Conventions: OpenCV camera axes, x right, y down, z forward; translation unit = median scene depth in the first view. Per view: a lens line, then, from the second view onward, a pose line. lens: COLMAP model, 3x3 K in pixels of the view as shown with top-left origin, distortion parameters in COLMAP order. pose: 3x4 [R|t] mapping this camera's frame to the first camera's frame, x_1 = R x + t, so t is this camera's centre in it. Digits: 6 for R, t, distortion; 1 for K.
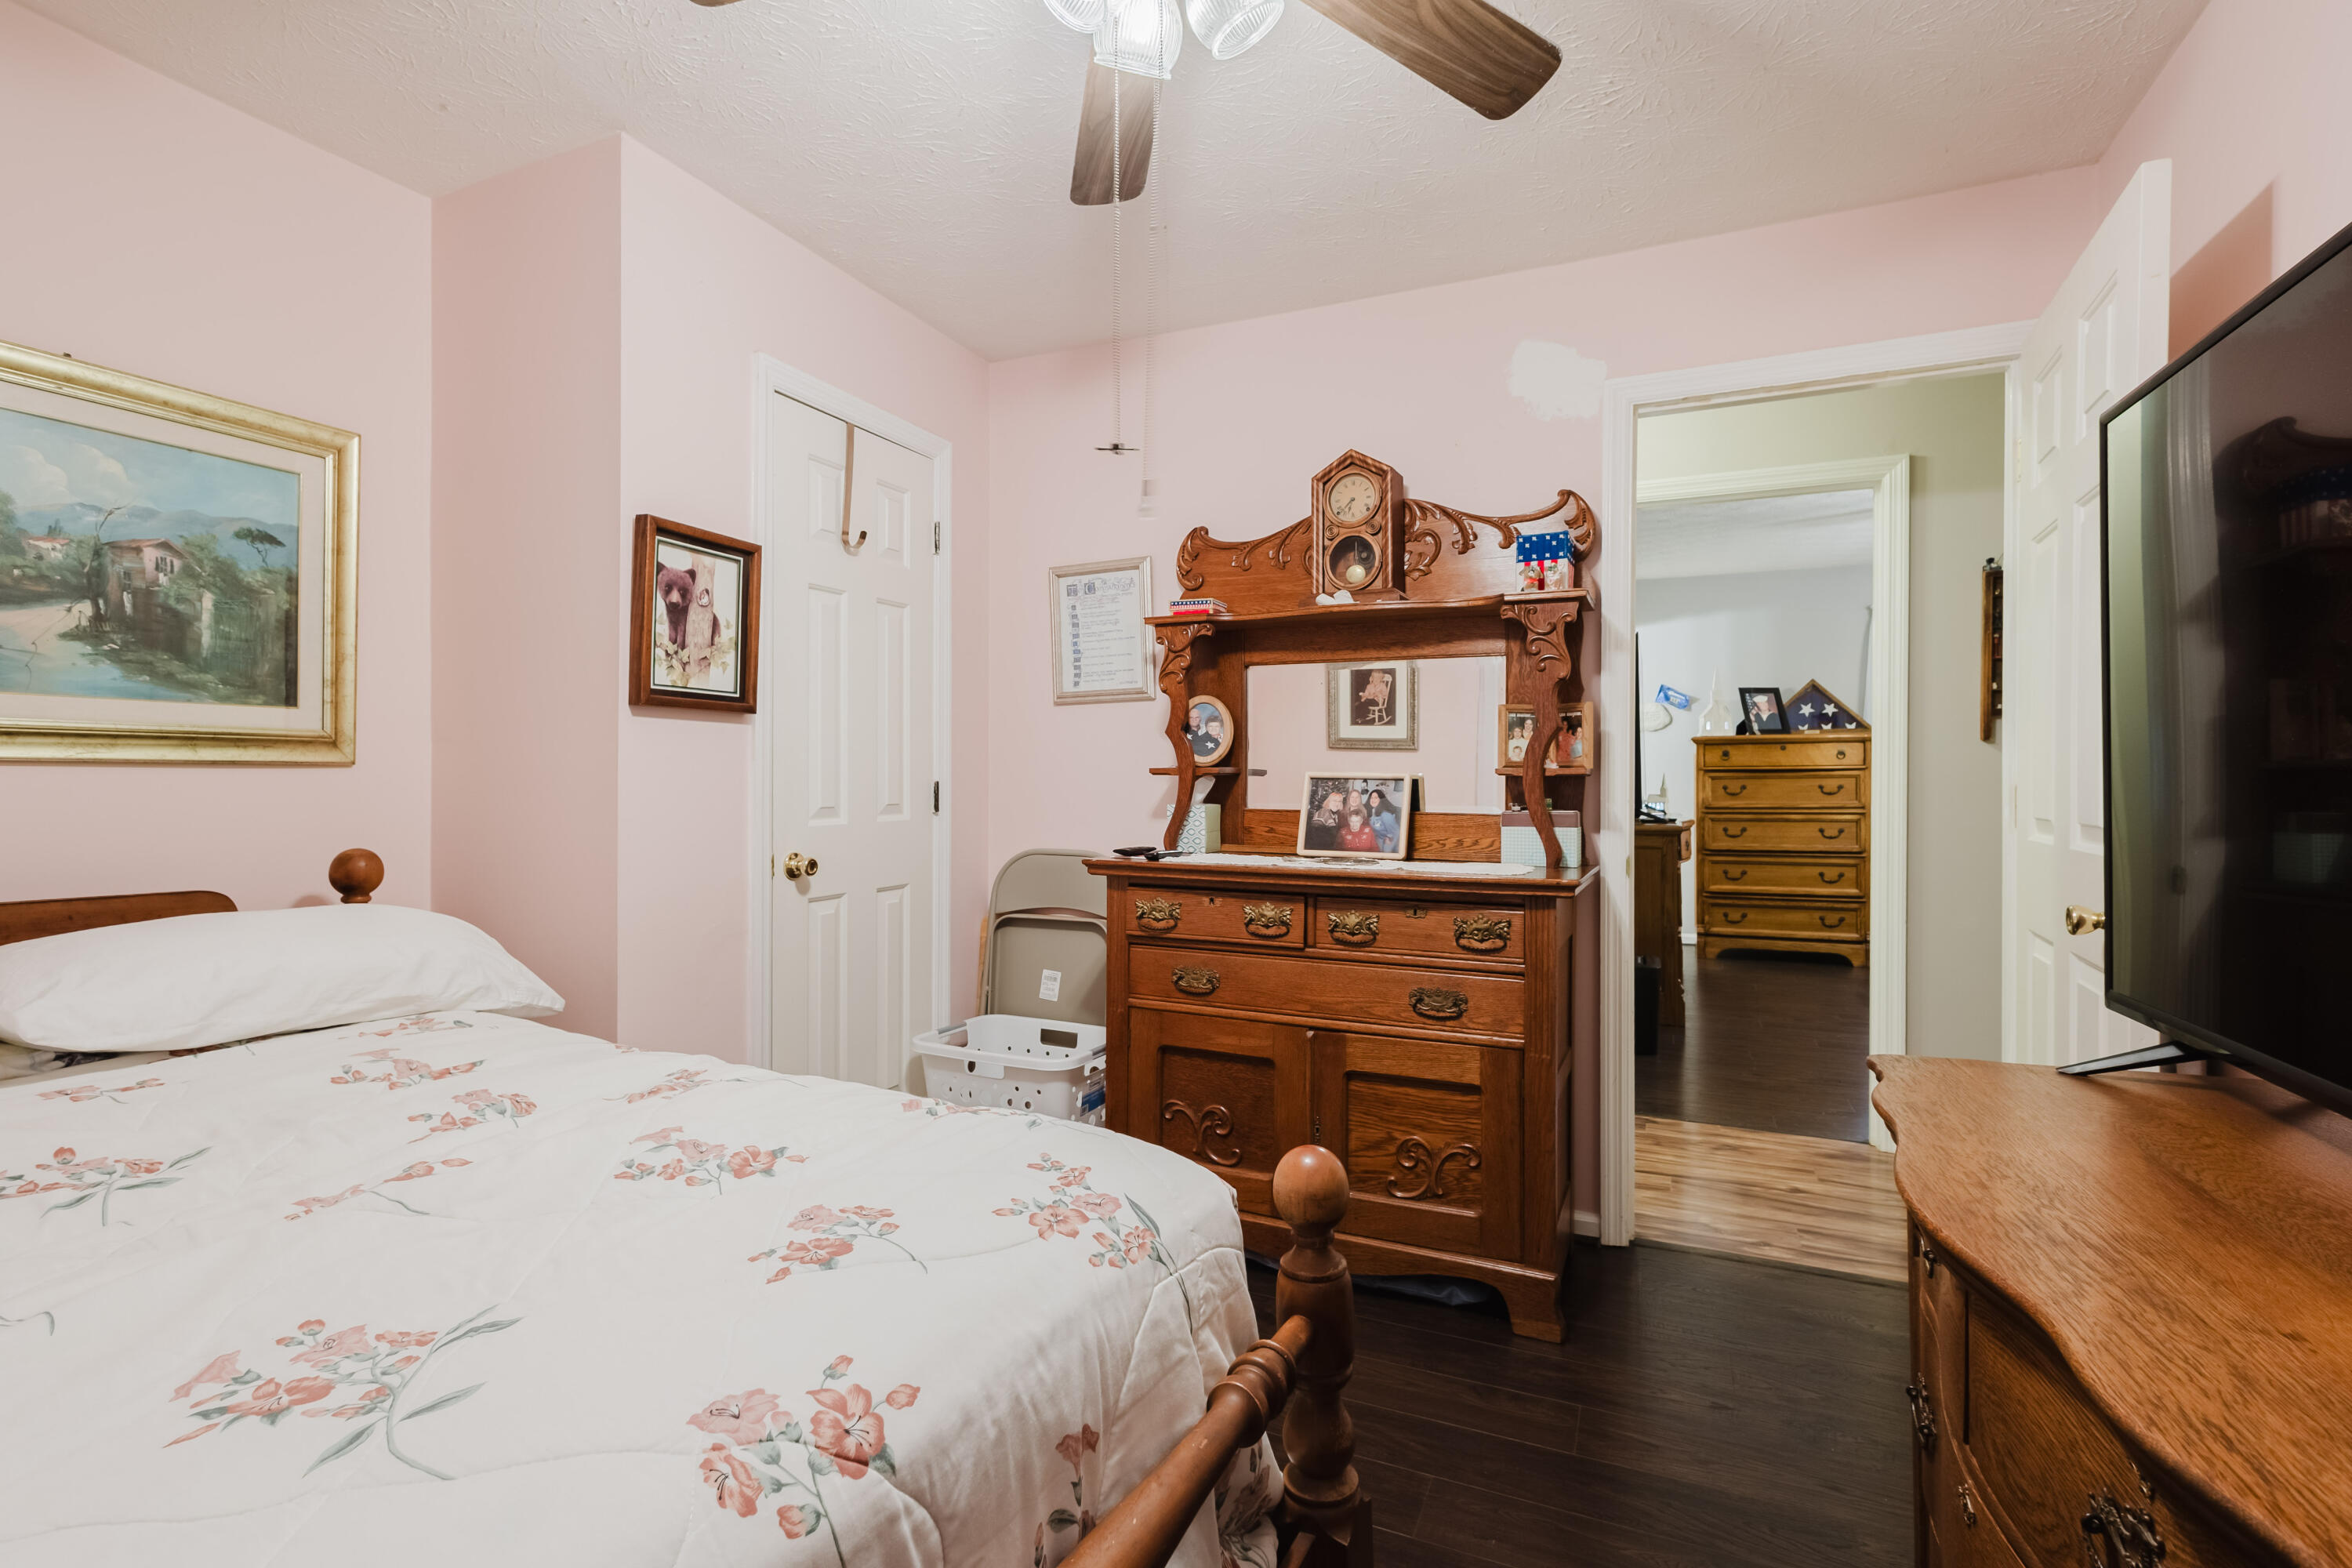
lens RADIAL K [[1083.9, 0, 1175.4], [0, 1083.9, 778.6], [0, 0, 1]] dist [0.012601, -0.002747]
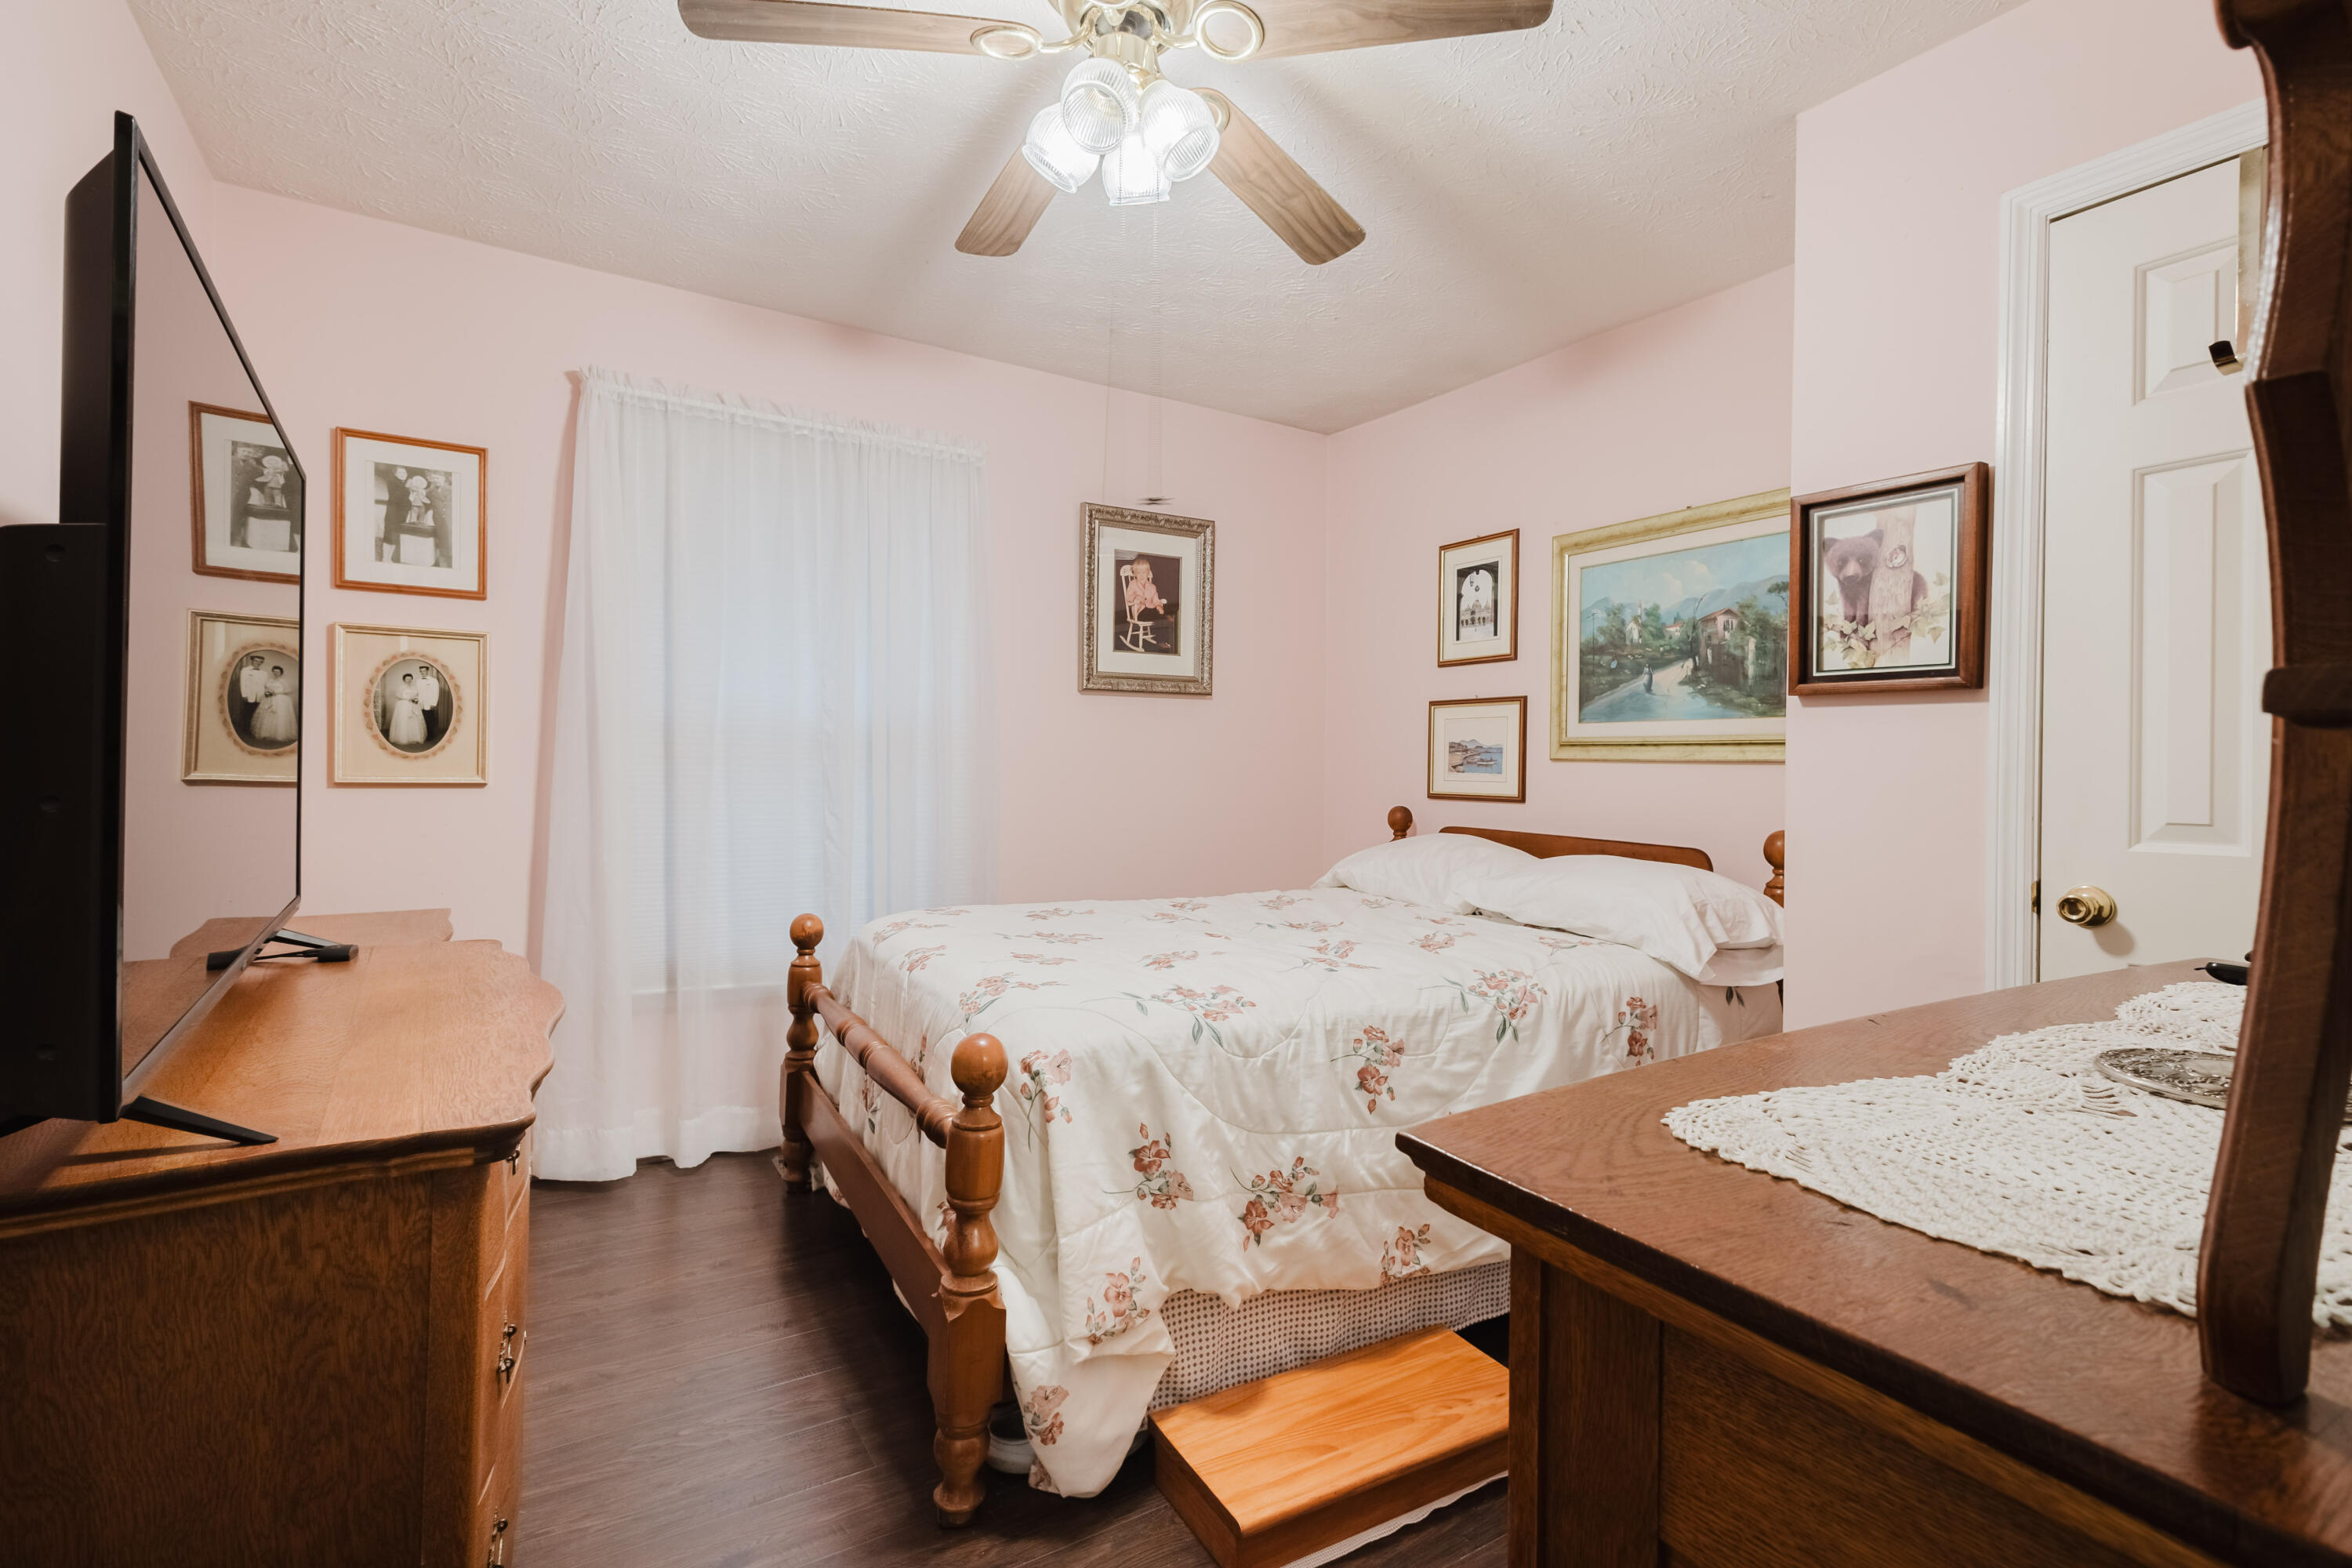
lens RADIAL K [[1083.9, 0, 1175.4], [0, 1083.9, 778.6], [0, 0, 1]] dist [0.012601, -0.002747]
pose [[-0.567049, 0.000931, -0.823683, 0.665453], [-0.014404, 0.999835, 0.011045, 0.003235], [0.823558, 0.018127, -0.566942, 1.184033]]
